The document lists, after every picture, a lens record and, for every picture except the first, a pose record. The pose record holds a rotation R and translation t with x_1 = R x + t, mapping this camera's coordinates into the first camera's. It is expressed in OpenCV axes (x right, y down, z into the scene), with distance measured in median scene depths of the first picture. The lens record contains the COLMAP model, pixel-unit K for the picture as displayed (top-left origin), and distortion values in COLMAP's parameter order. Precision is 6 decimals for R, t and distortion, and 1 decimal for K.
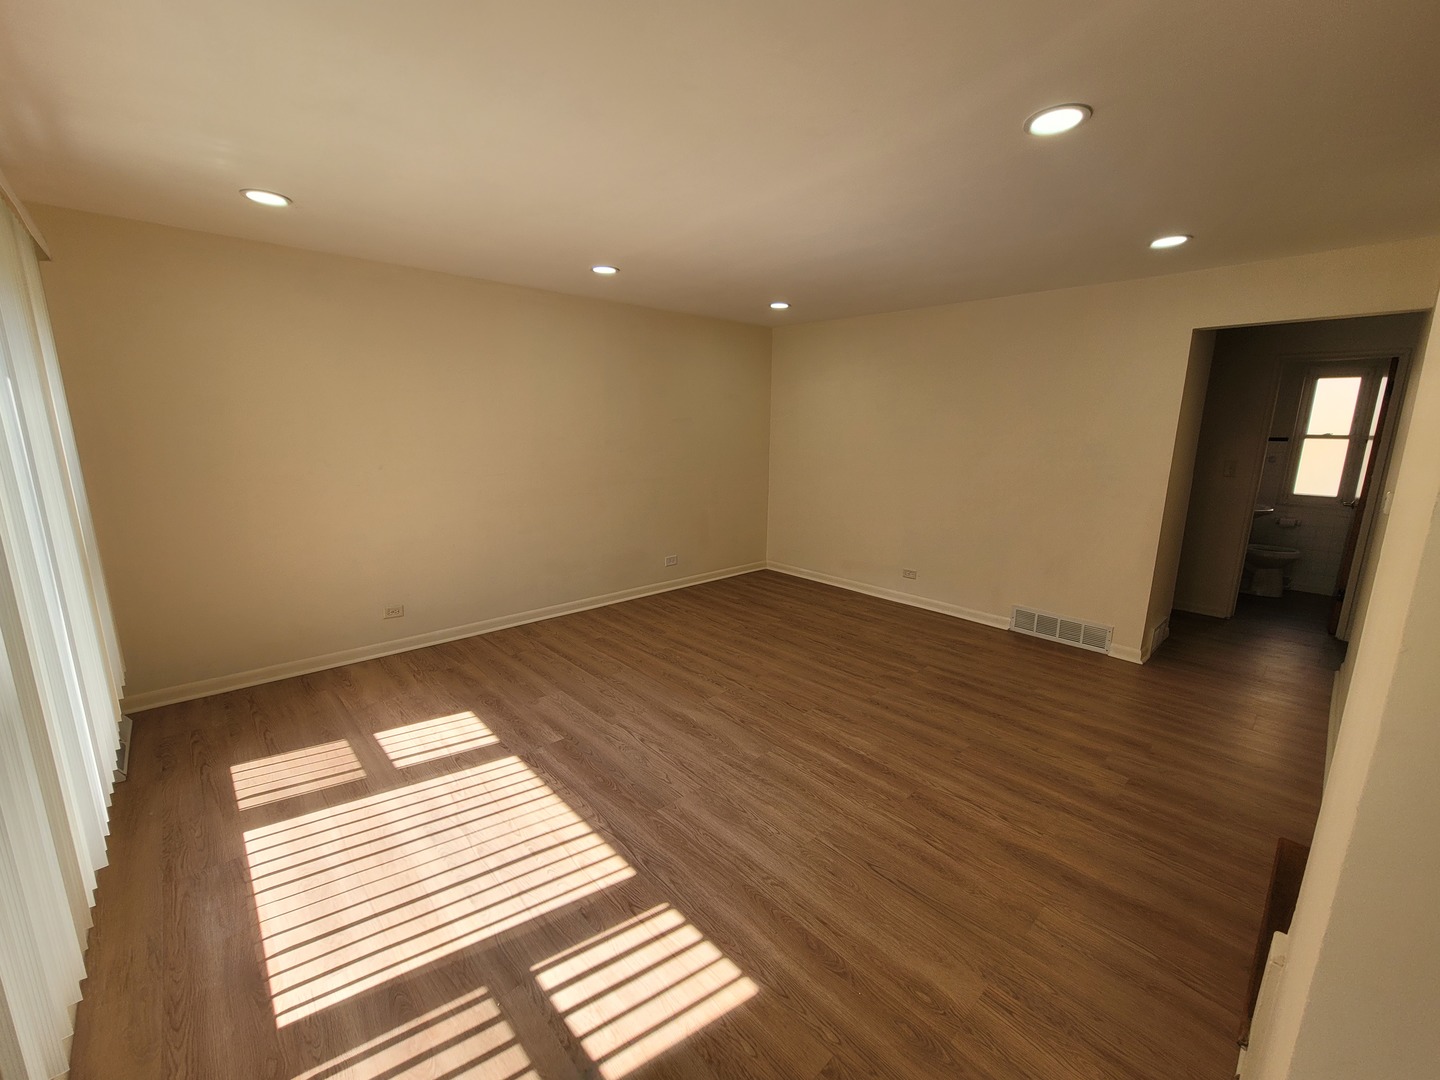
lens RADIAL K [[586.3, 0, 718.5], [0, 586.3, 541.0], [0, 0, 1]] dist [-0.006539, 0.001516]
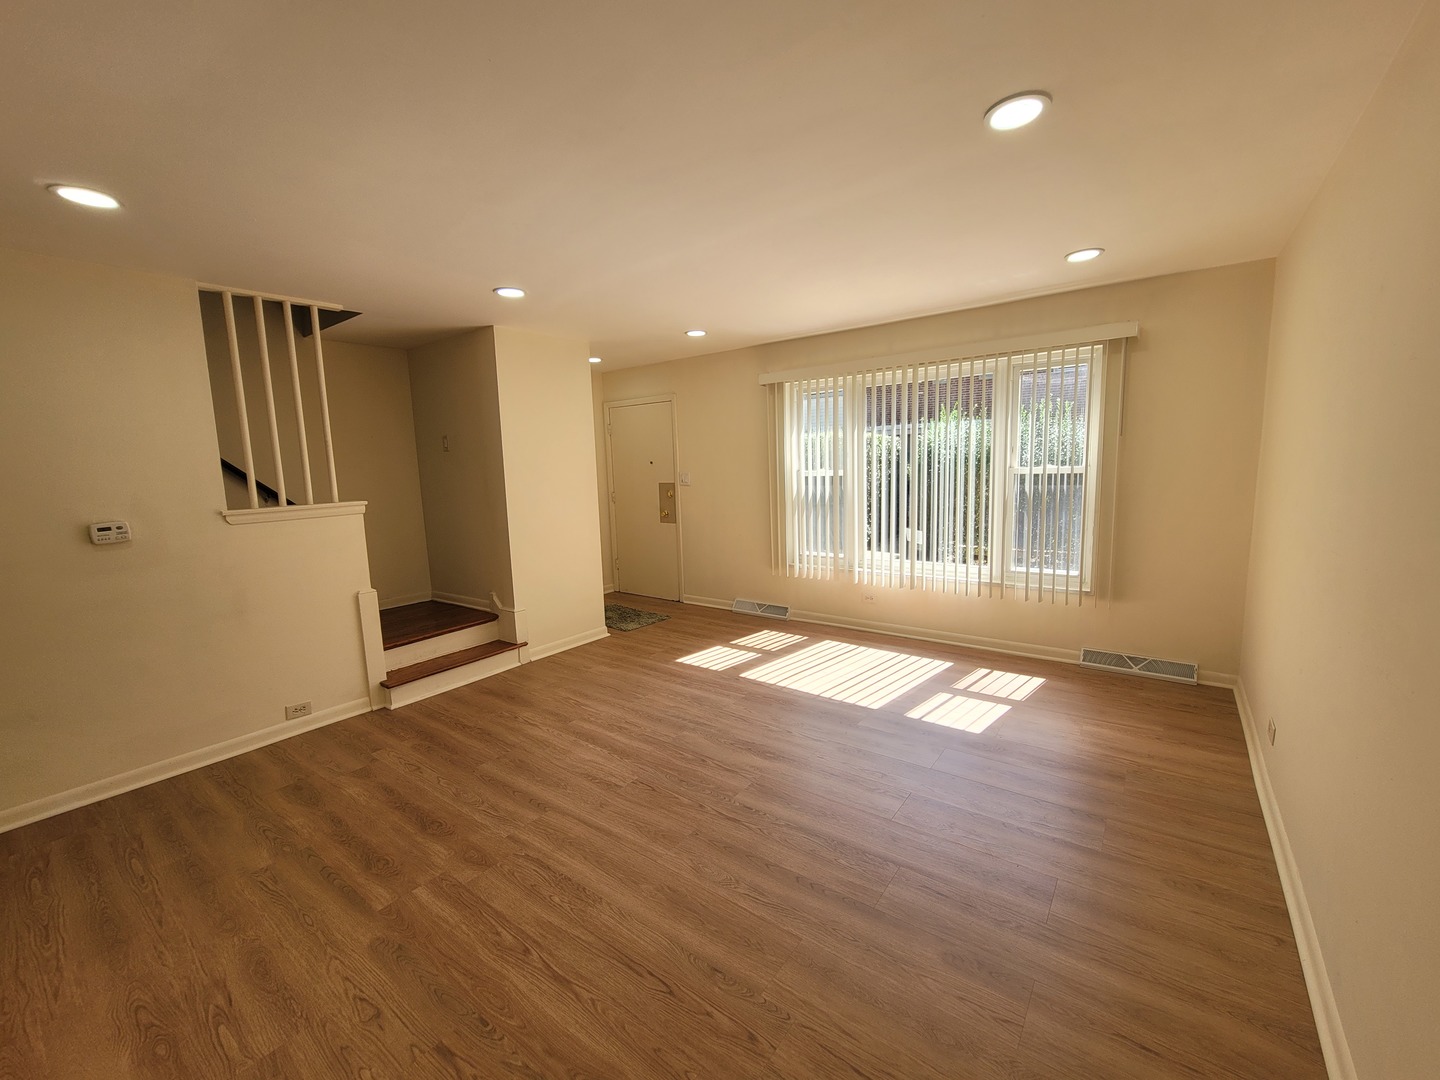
lens RADIAL K [[586.3, 0, 720.9], [0, 586.3, 538.5], [0, 0, 1]] dist [-0.006539, 0.001516]
pose [[-0.983646, 0.047042, -0.173859, 0.182052], [-0.011764, 0.946448, 0.322641, -0.384770], [0.179726, 0.319410, -0.930417, 2.004246]]
